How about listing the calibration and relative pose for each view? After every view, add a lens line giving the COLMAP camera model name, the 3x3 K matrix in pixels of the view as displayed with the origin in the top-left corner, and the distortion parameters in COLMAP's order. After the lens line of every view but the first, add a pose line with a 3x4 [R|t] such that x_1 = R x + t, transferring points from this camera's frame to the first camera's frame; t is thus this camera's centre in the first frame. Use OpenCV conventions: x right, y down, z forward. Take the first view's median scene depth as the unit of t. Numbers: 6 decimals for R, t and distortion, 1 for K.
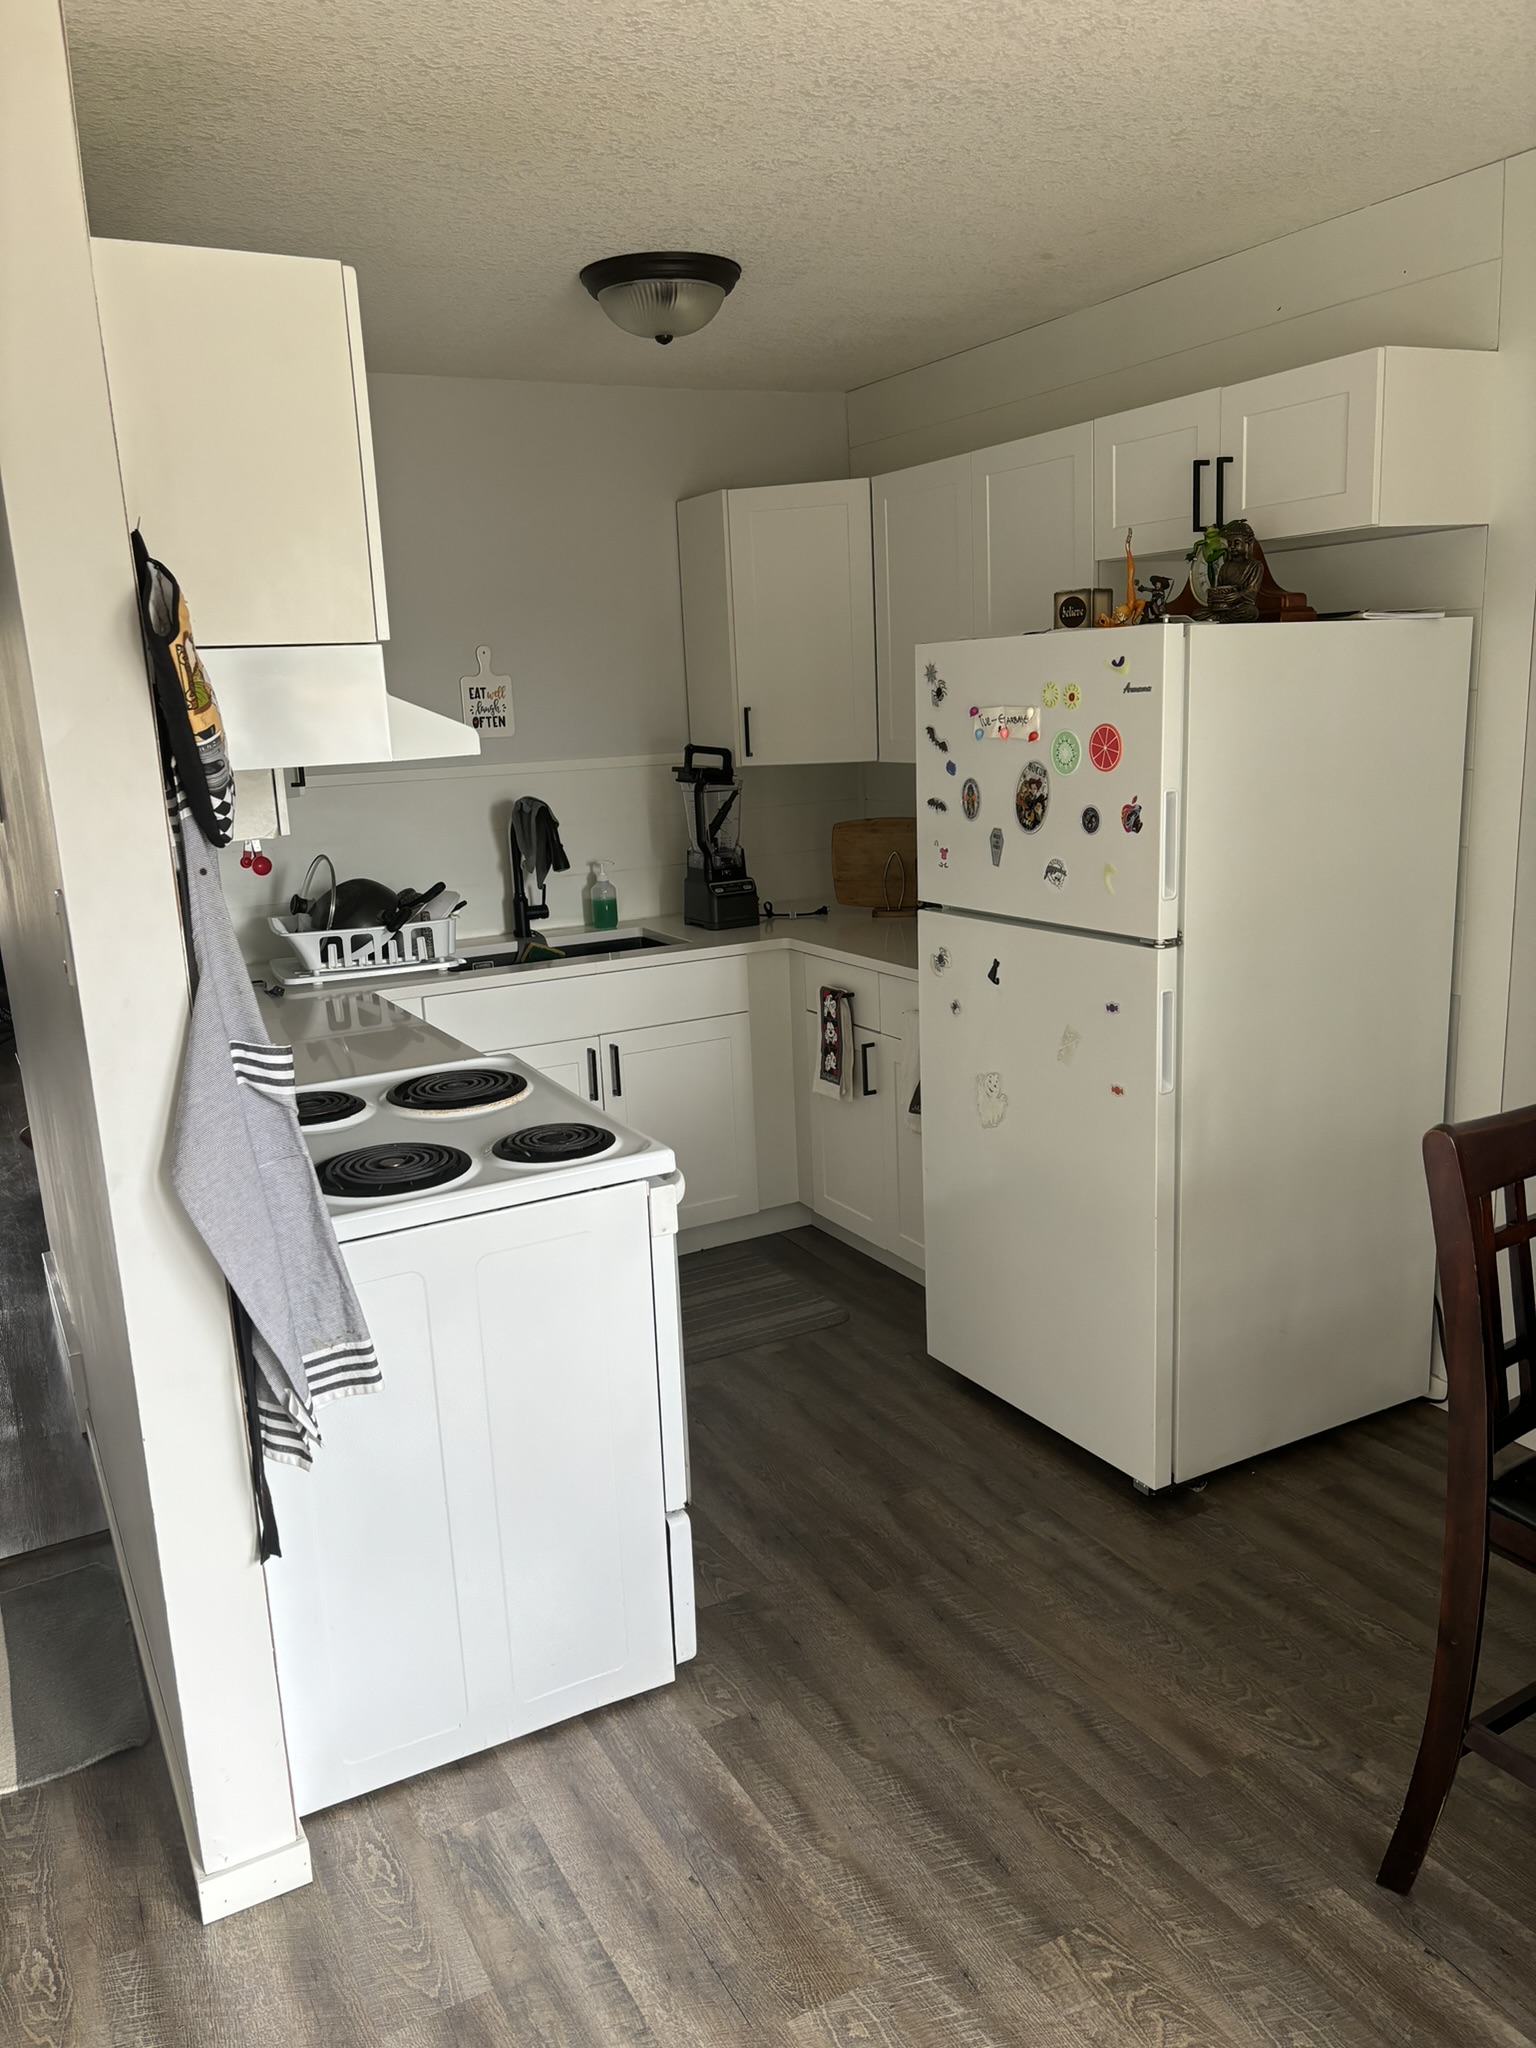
lens RADIAL K [[1544.5, 0, 761.7], [0, 1544.5, 1027.9], [0, 0, 1]] dist [0.047659, -0.039171]
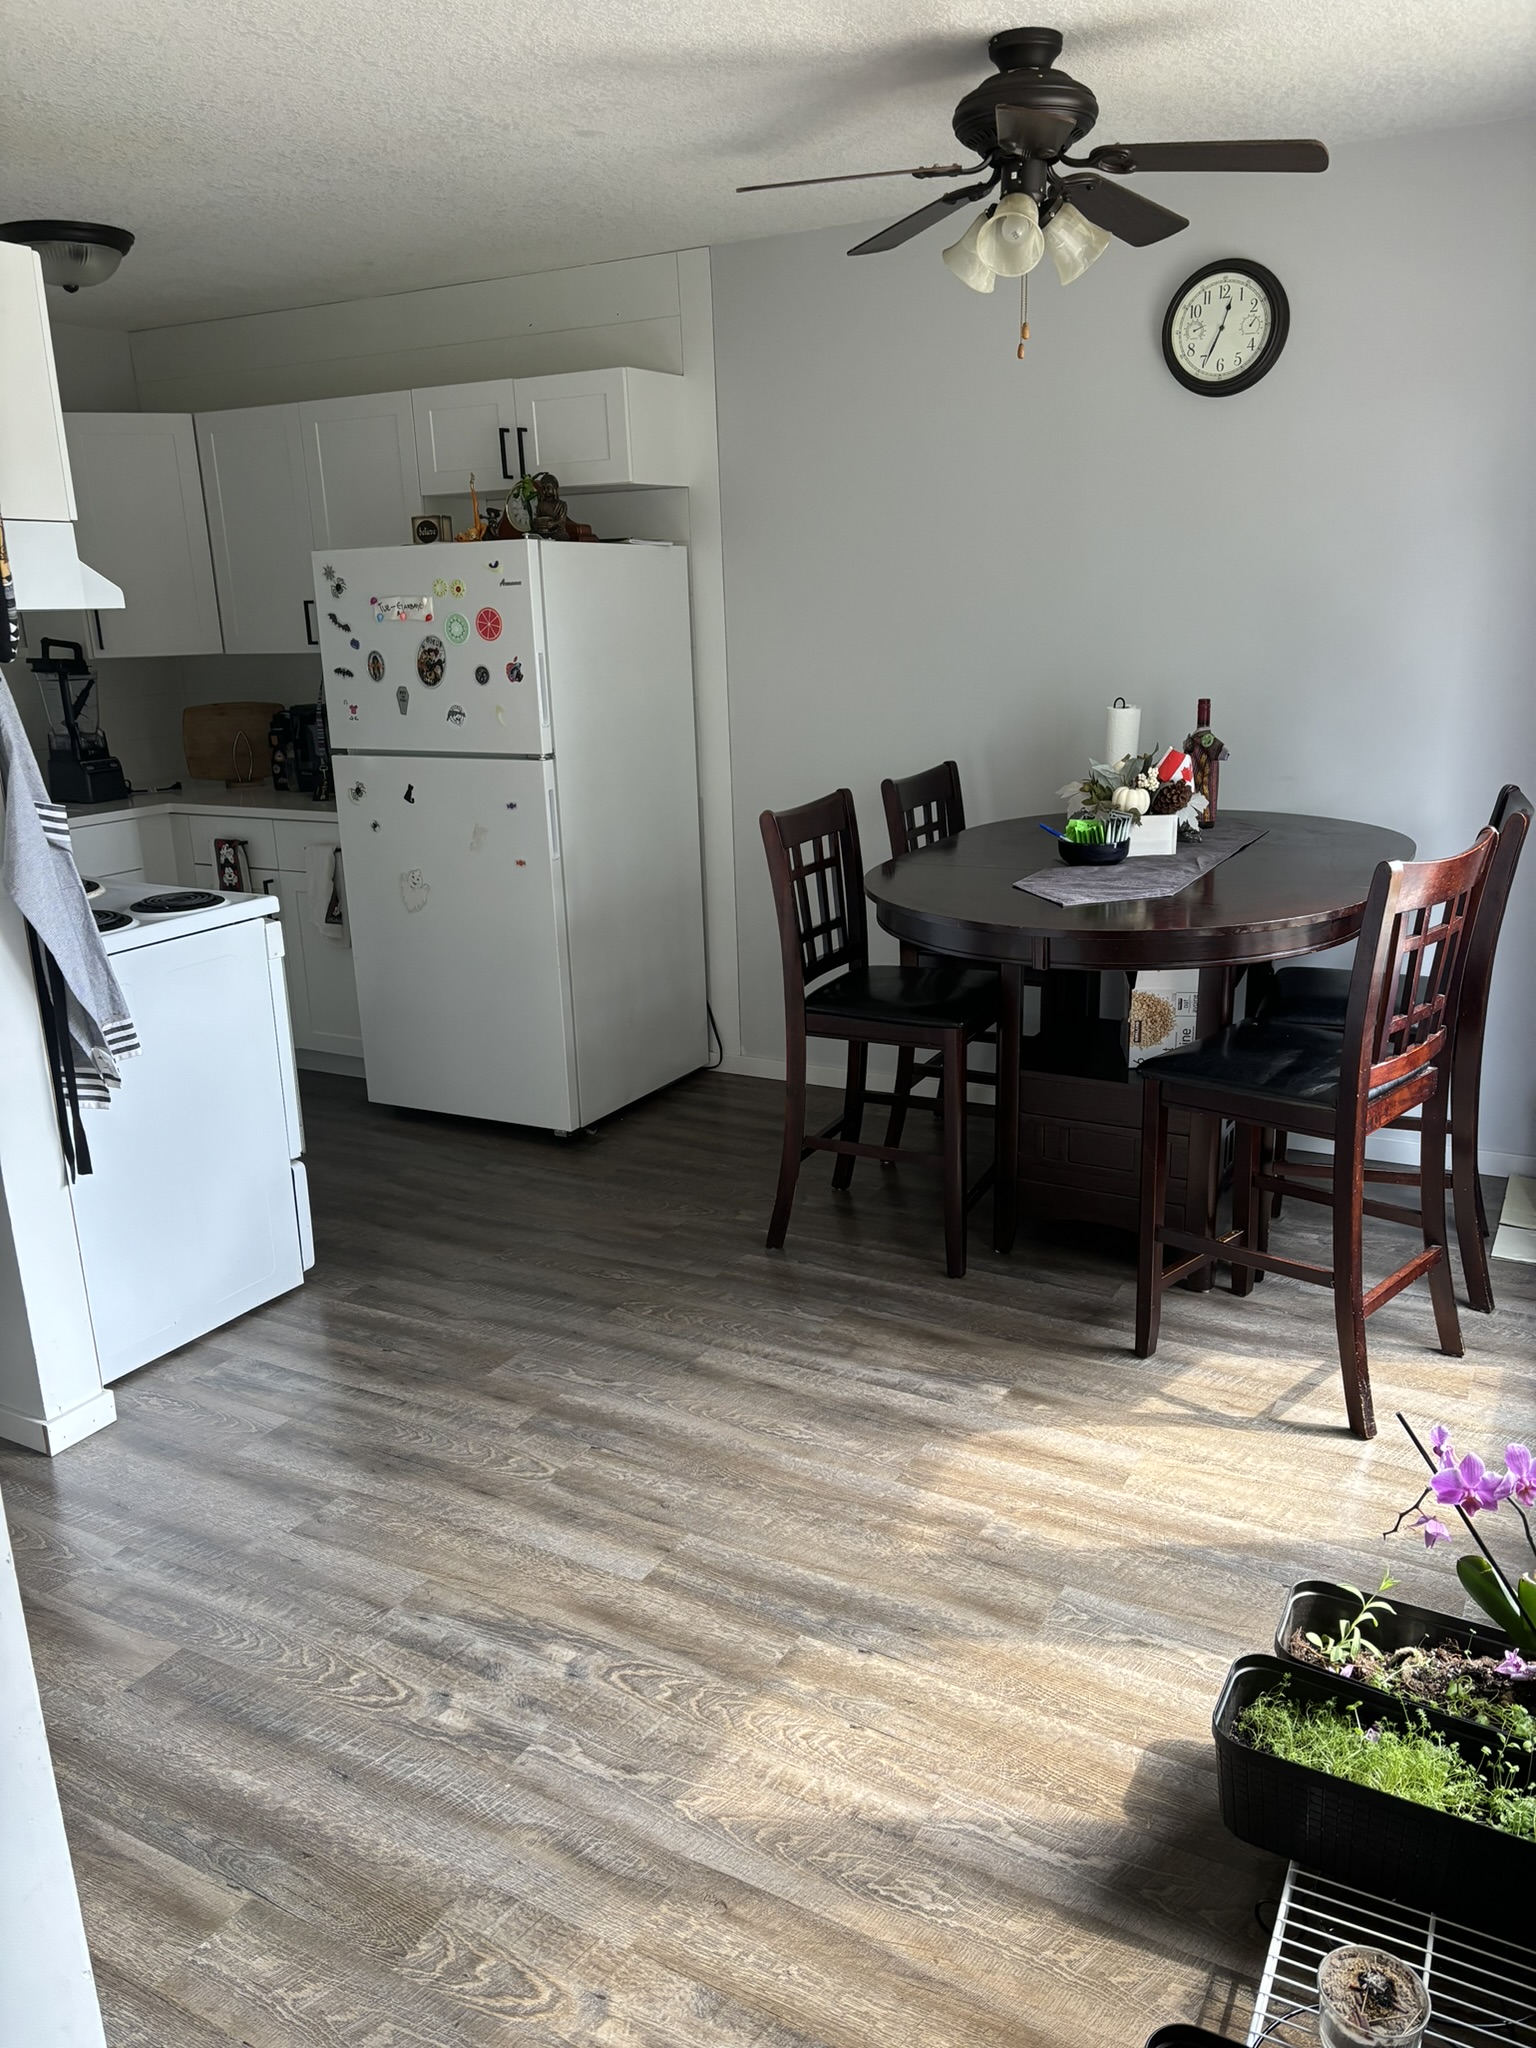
lens RADIAL K [[1544.5, 0, 777.1], [0, 1544.5, 1020.5], [0, 0, 1]] dist [0.047659, -0.039171]
pose [[0.839608, -0.124364, 0.528765, -0.350121], [0.110332, 0.992191, 0.058167, 0.127478], [-0.531870, 0.009502, 0.846773, -0.358654]]
